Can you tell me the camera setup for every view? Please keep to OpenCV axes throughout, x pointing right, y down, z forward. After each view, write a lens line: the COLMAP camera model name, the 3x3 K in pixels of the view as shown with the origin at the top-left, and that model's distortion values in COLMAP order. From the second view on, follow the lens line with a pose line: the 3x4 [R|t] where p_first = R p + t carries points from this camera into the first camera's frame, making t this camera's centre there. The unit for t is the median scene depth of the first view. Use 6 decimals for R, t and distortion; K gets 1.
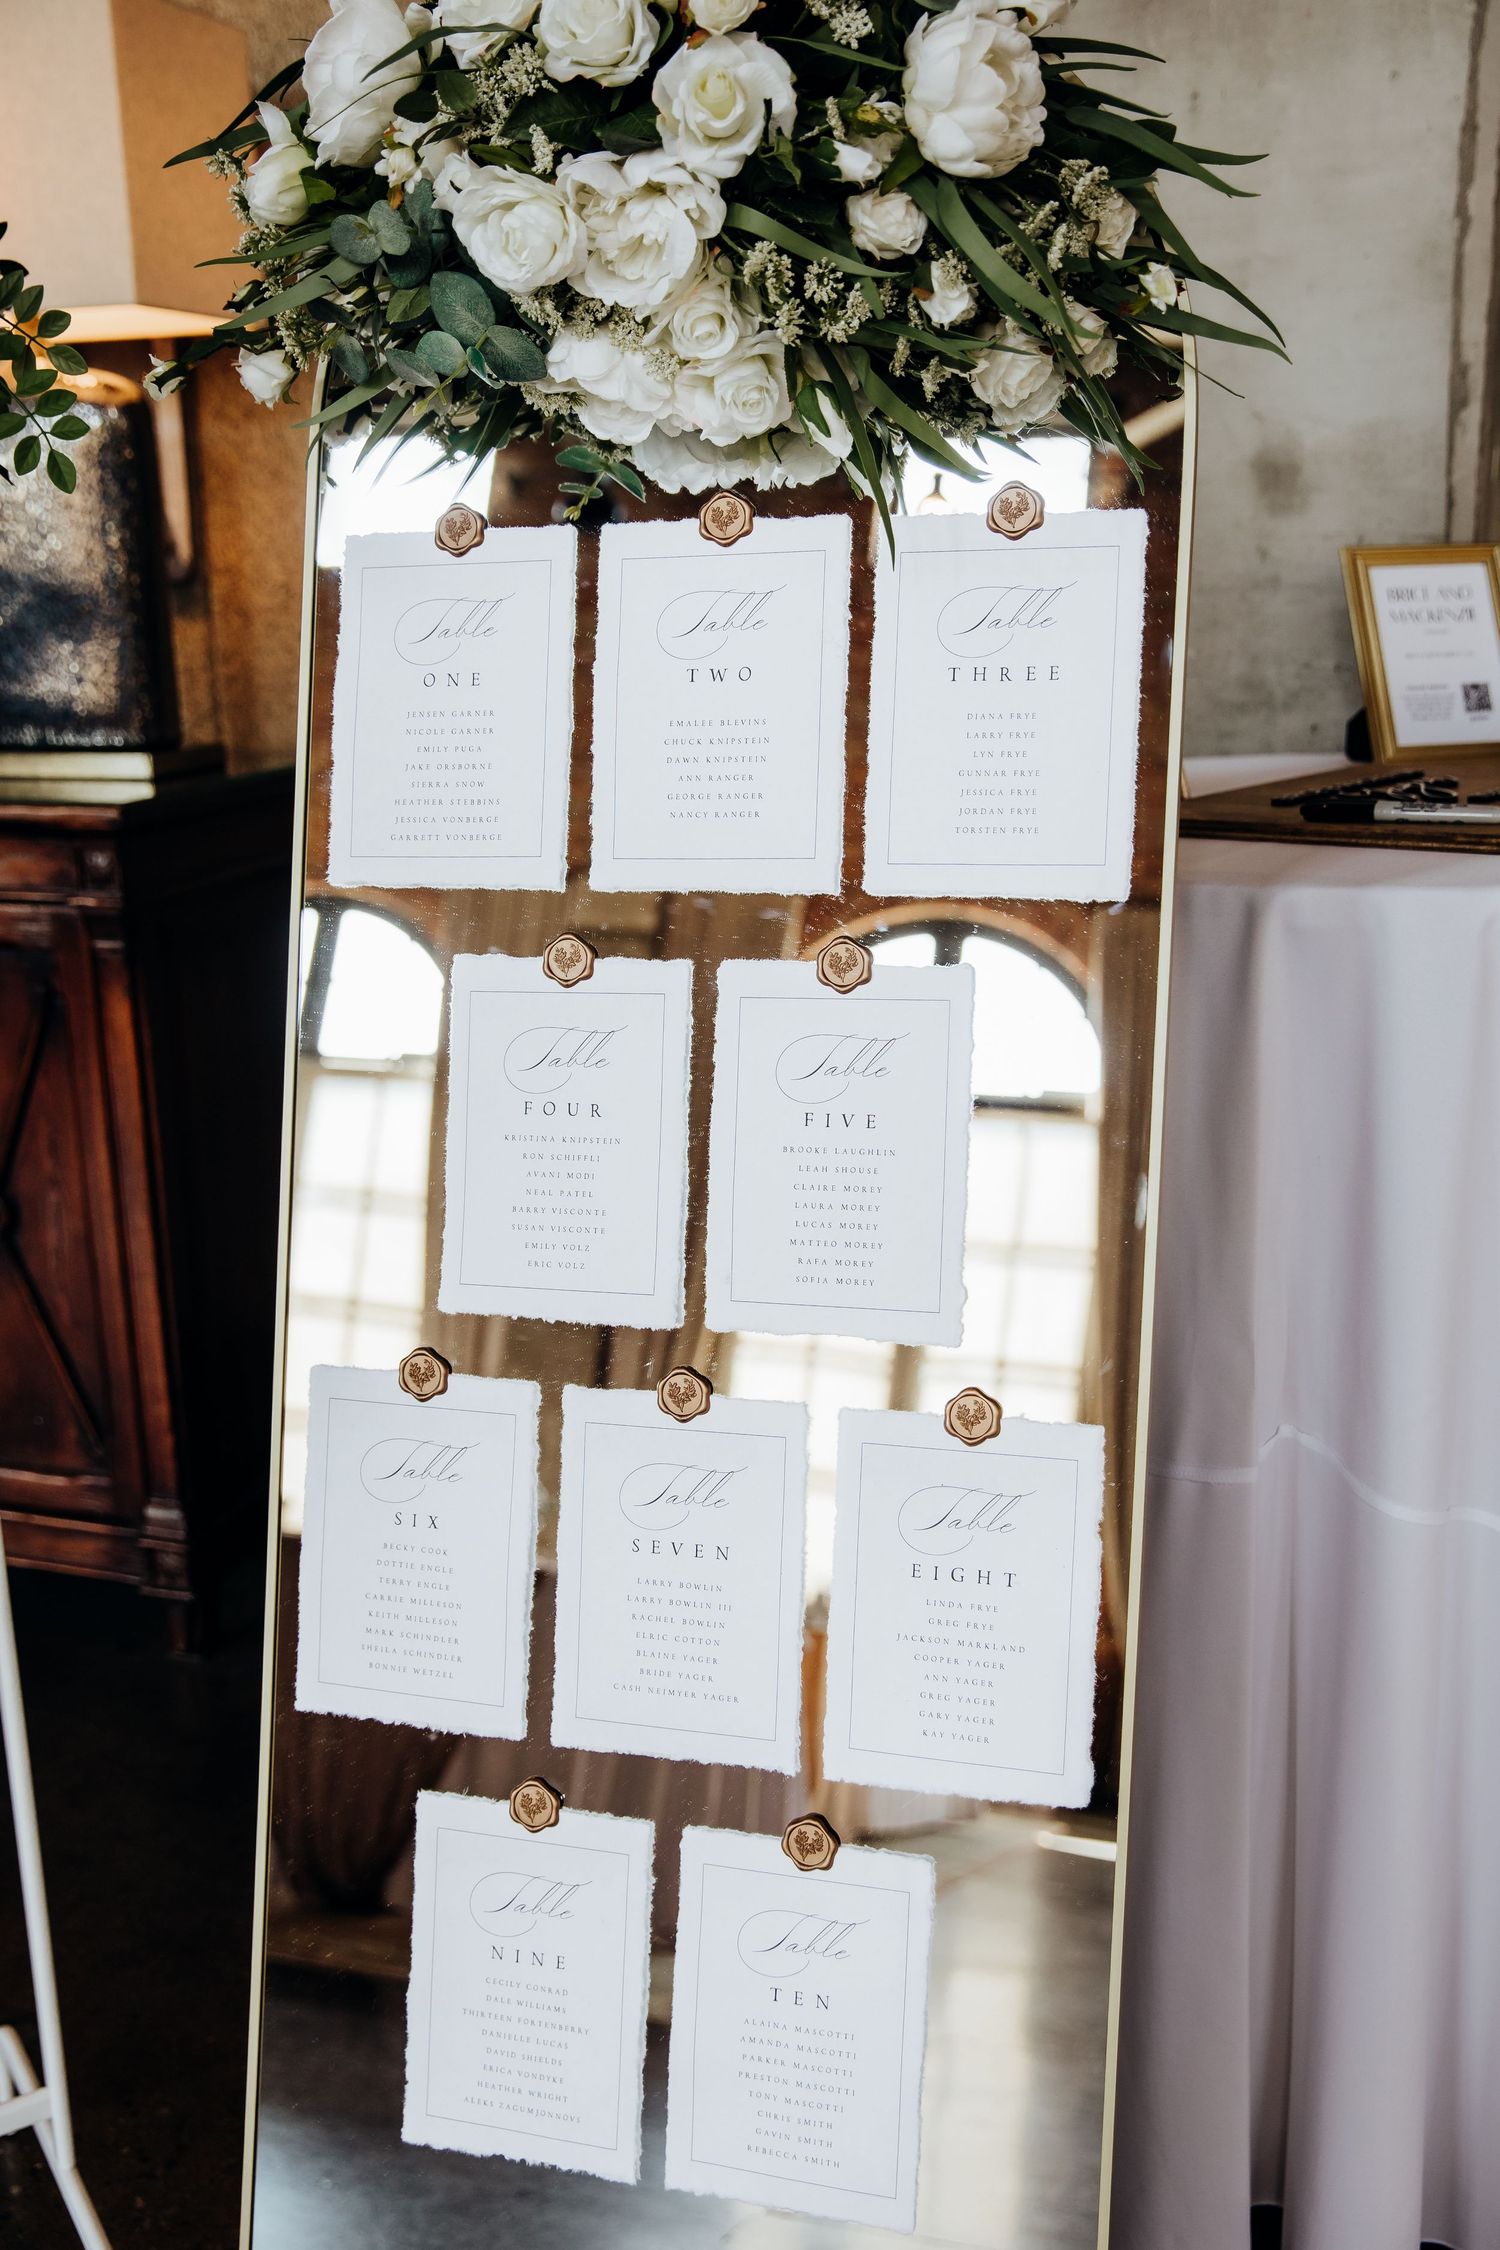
lens RADIAL K [[2187.3, 0, 750.0], [0, 2187.3, 1125.0], [0, 0, 1]] dist [-0.000234, 0.009488]
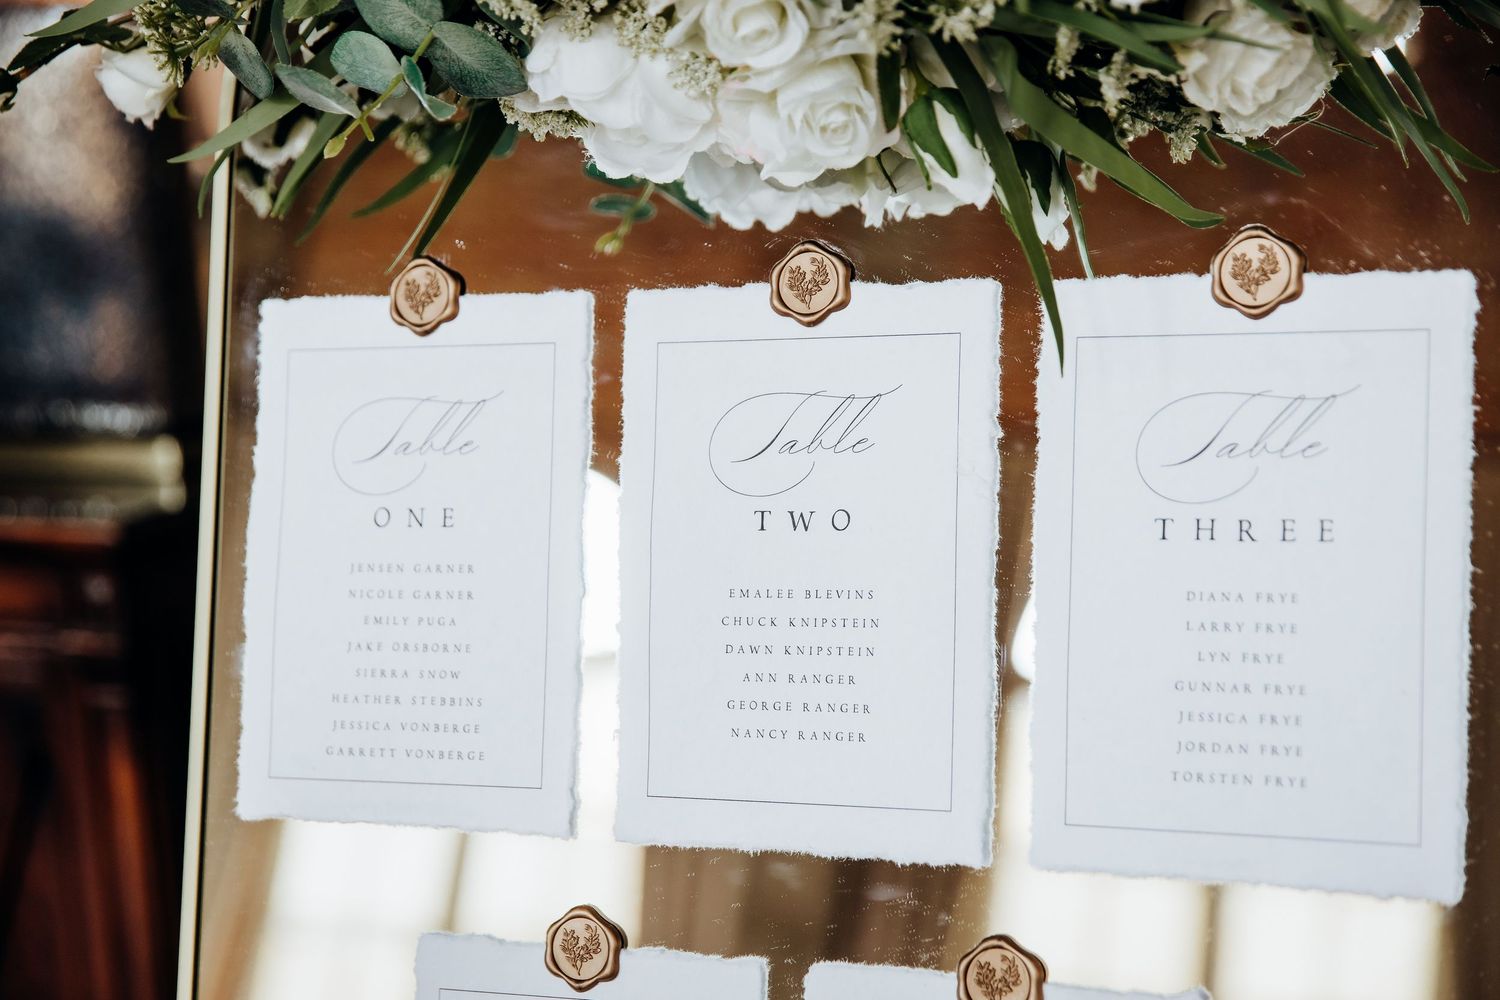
lens RADIAL K [[2489.7, 0, 750.0], [0, 2489.7, 500.0], [0, 0, 1]] dist [0.111584, 0.071829]
pose [[0.994017, -0.015428, -0.108128, 0.052677], [0.007529, 0.997297, -0.073083, -0.163355], [0.108963, 0.071832, 0.991447, 0.269898]]
